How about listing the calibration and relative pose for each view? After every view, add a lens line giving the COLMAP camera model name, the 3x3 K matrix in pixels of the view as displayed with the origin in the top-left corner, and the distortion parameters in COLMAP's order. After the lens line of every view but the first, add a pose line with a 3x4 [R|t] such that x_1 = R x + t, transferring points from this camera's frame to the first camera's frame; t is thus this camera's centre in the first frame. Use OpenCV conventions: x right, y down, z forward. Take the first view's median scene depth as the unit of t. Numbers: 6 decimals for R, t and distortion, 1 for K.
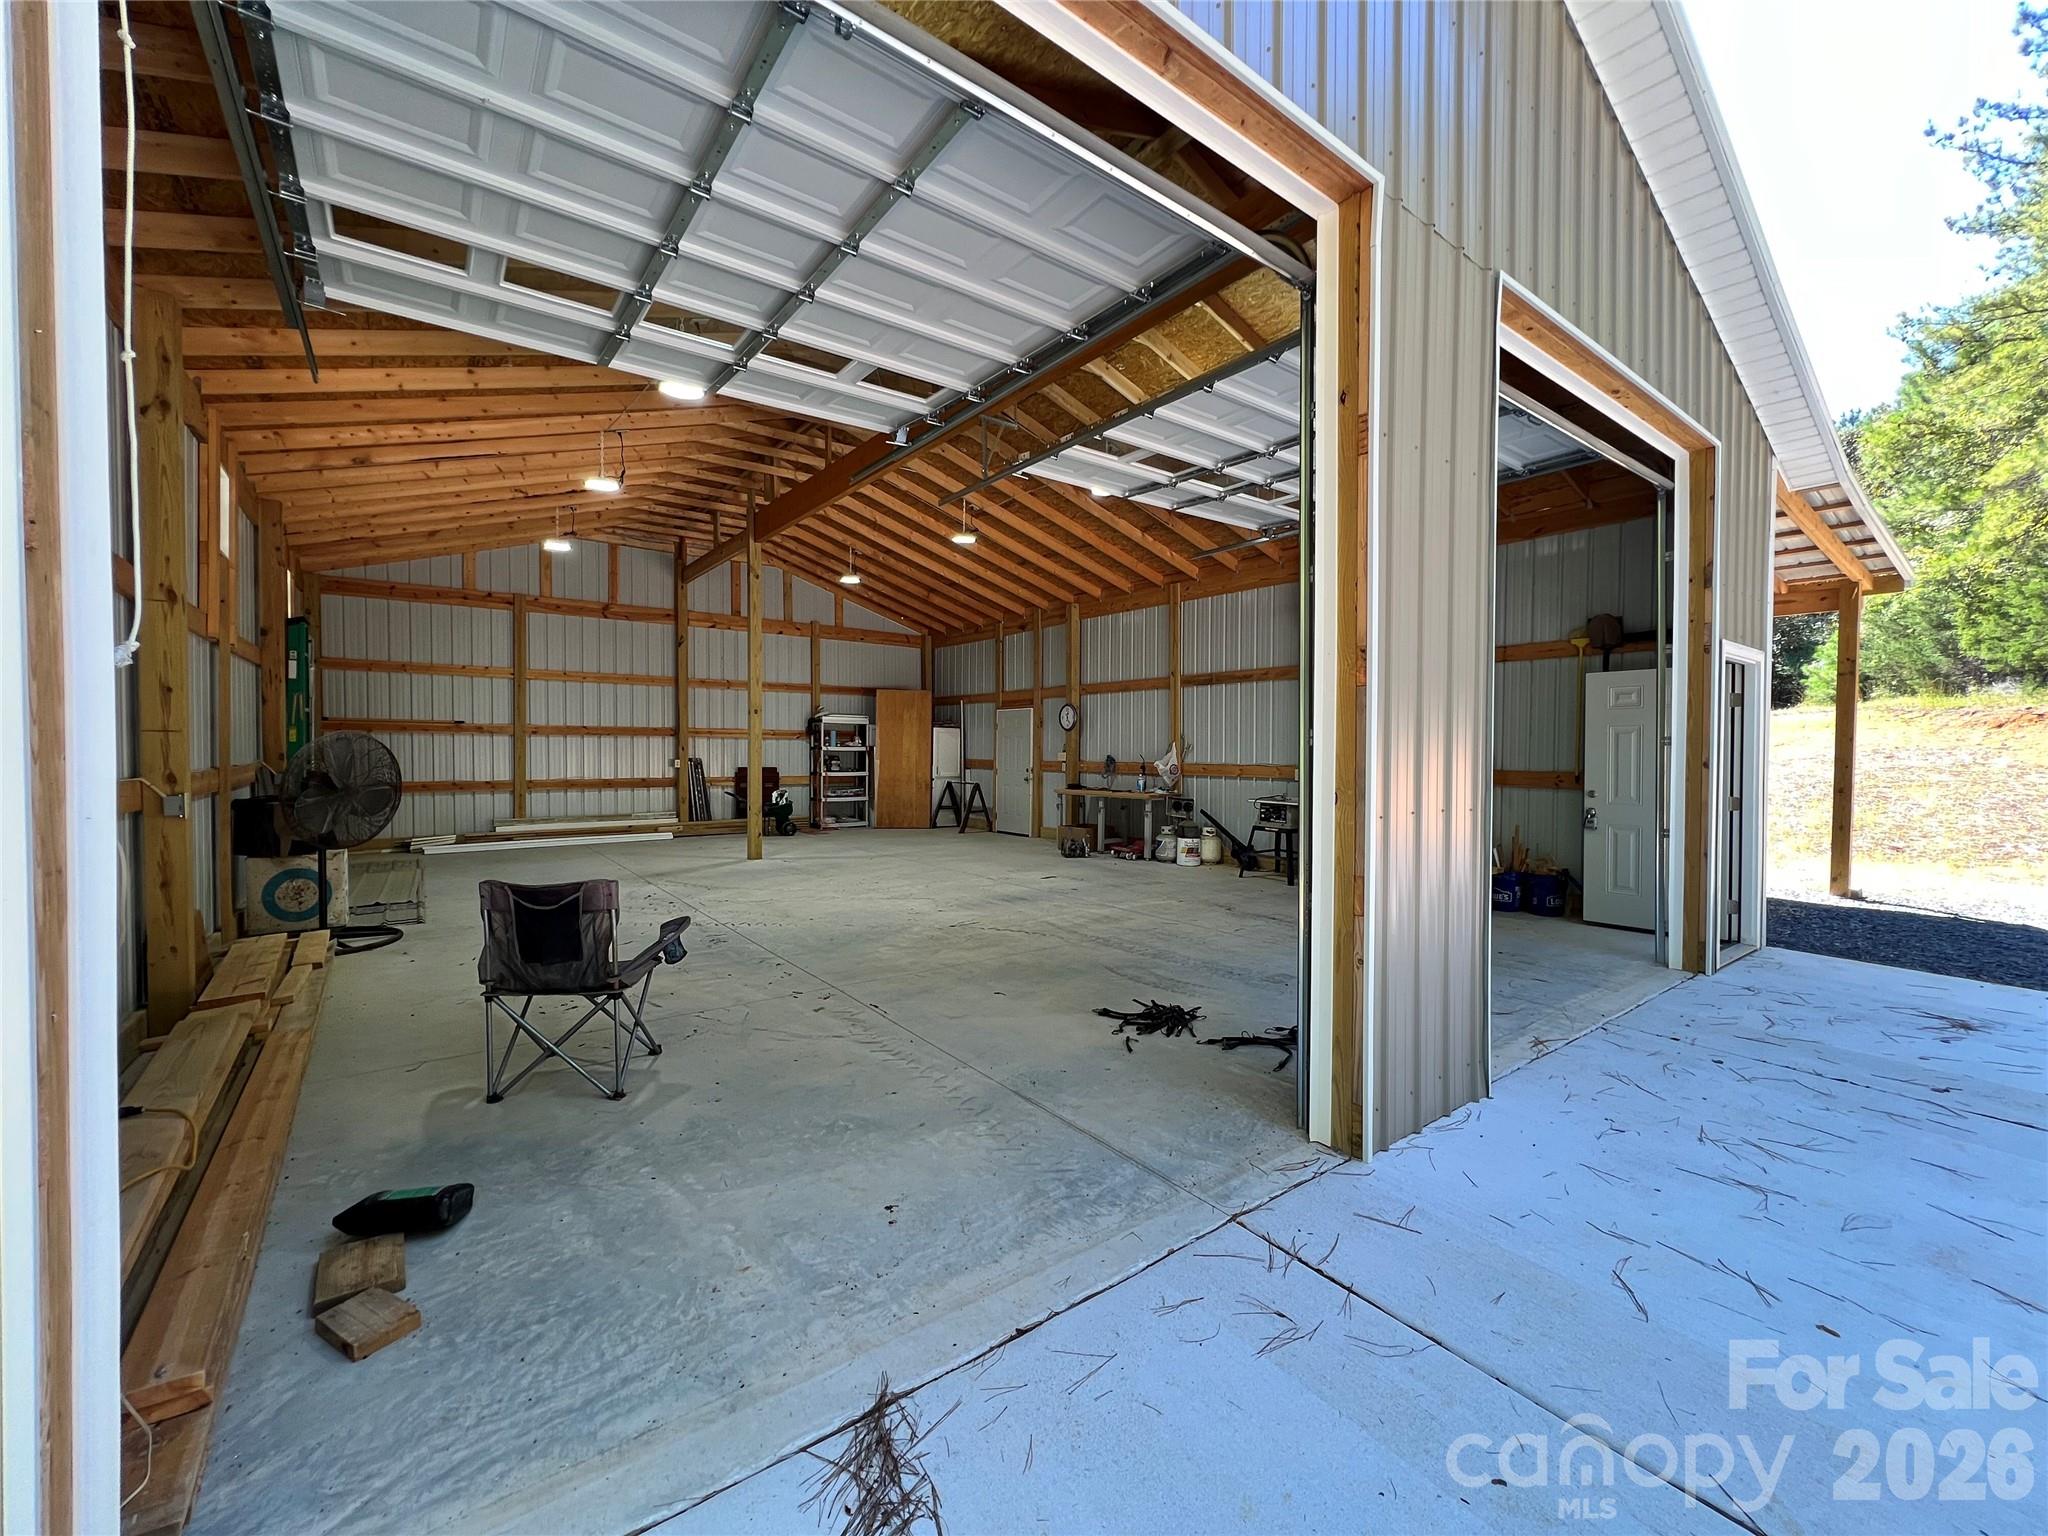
lens RADIAL K [[826.9, 0, 1021.3], [0, 826.9, 761.9], [0, 0, 1]] dist [-0.000115, -0.000225]
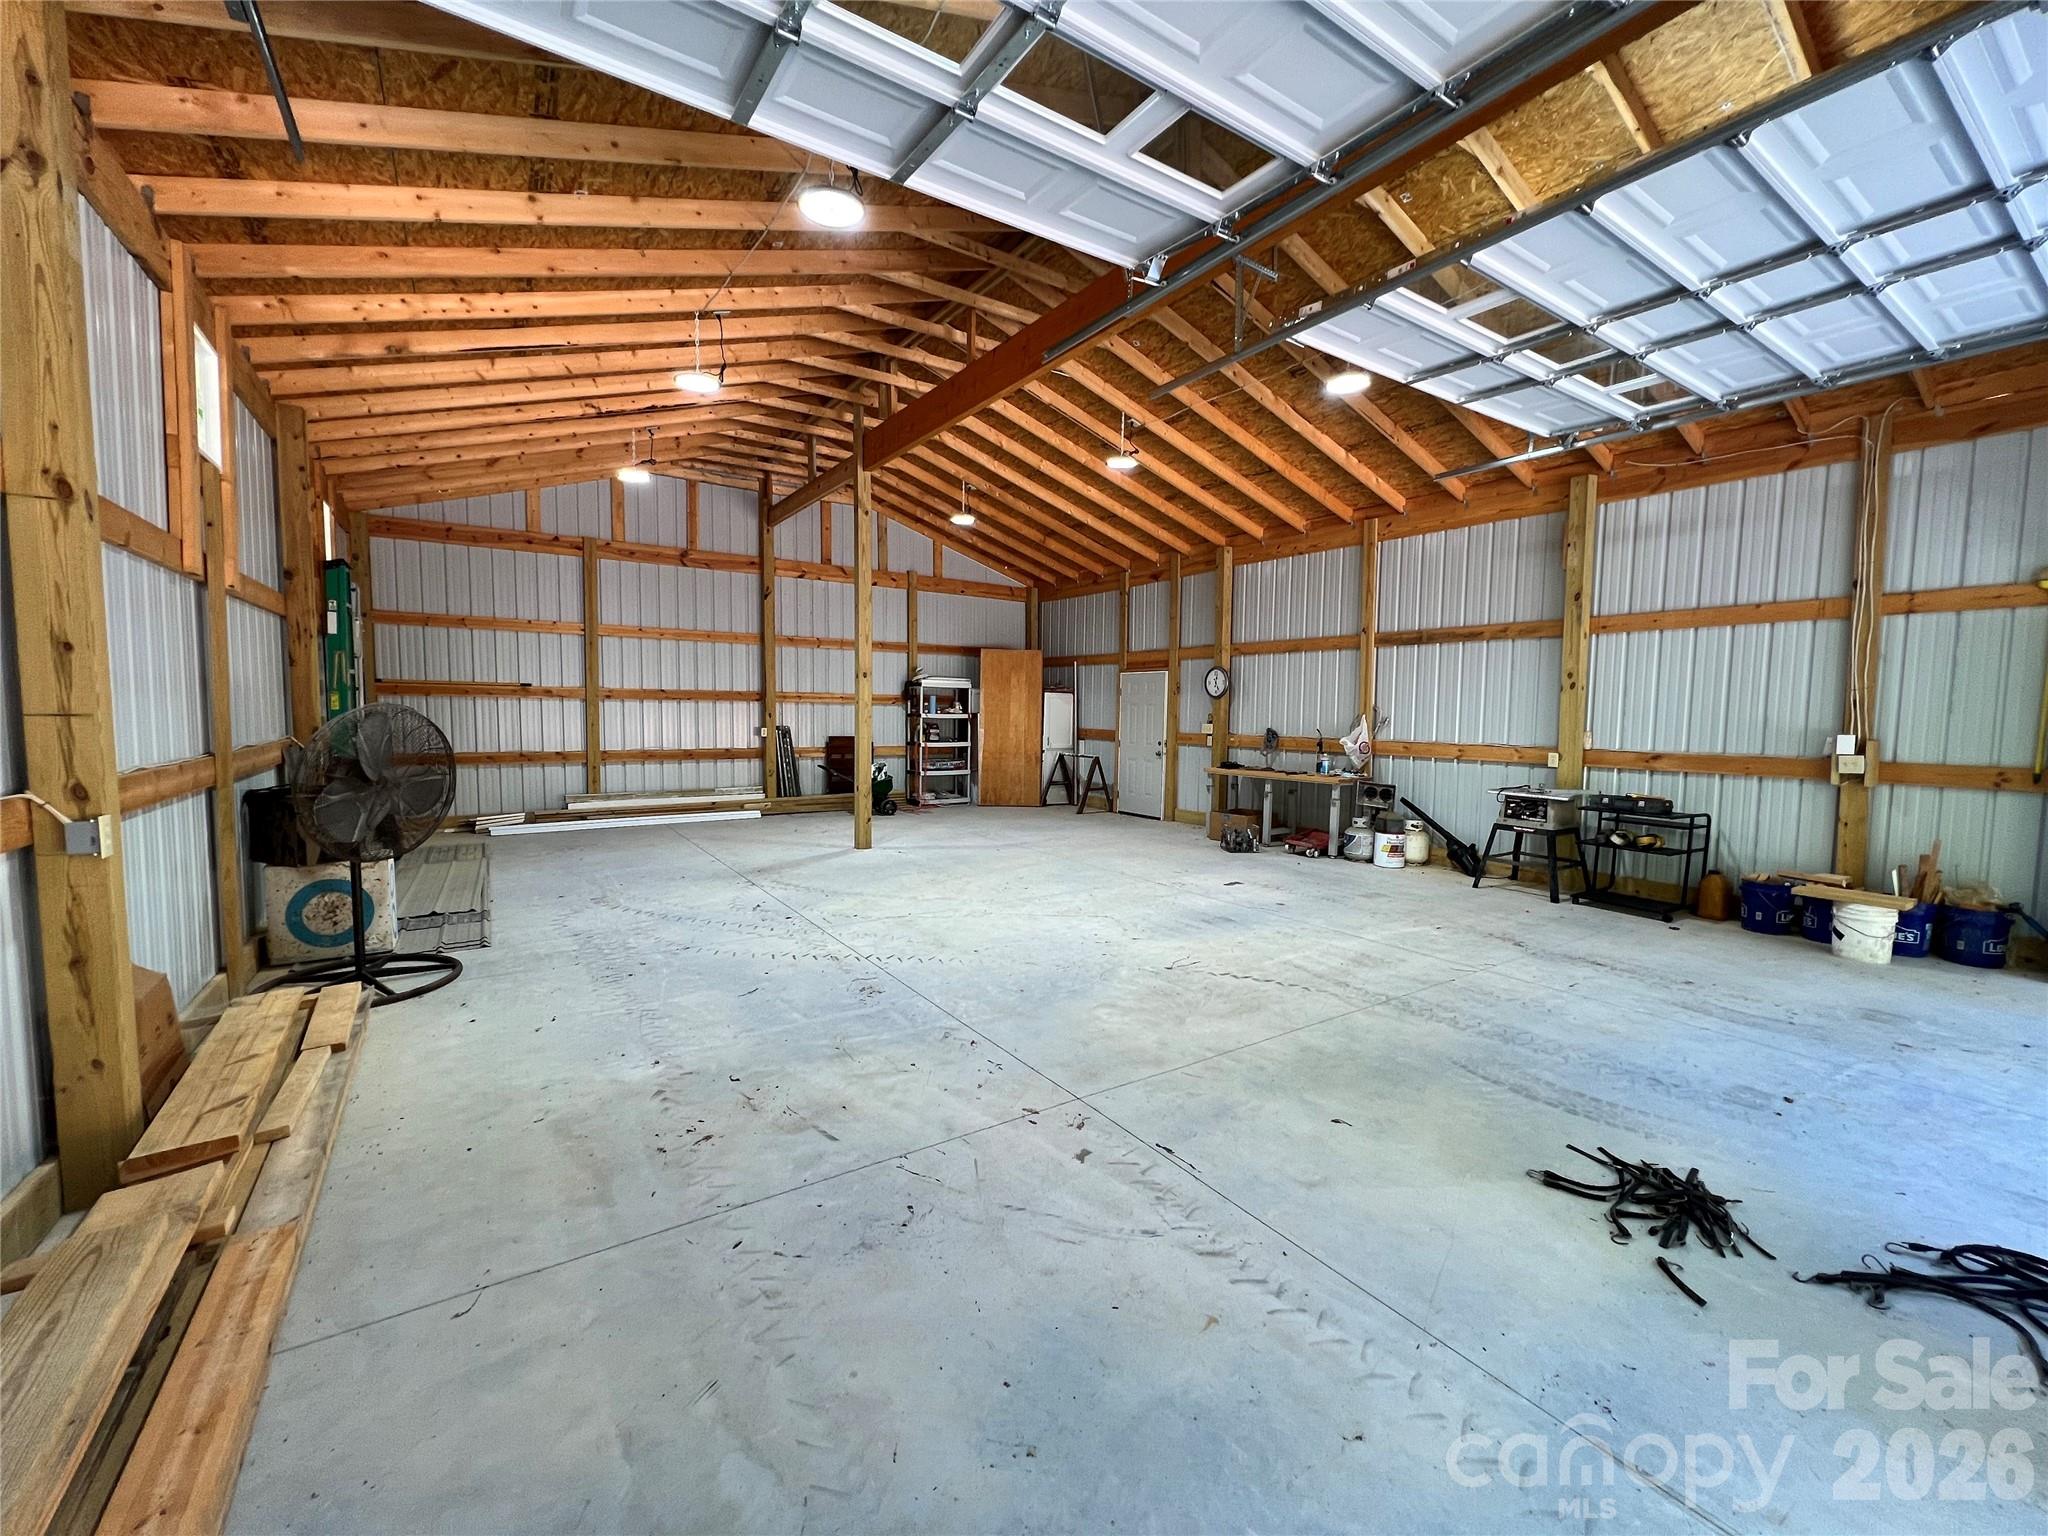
lens RADIAL K [[826.9, 0, 1021.3], [0, 826.9, 761.9], [0, 0, 1]] dist [-0.000115, -0.000225]
pose [[0.998317, 0.011078, -0.056918, -0.112181], [-0.008311, 0.998782, 0.048627, -0.014544], [0.057387, -0.048072, 0.997194, 0.163163]]
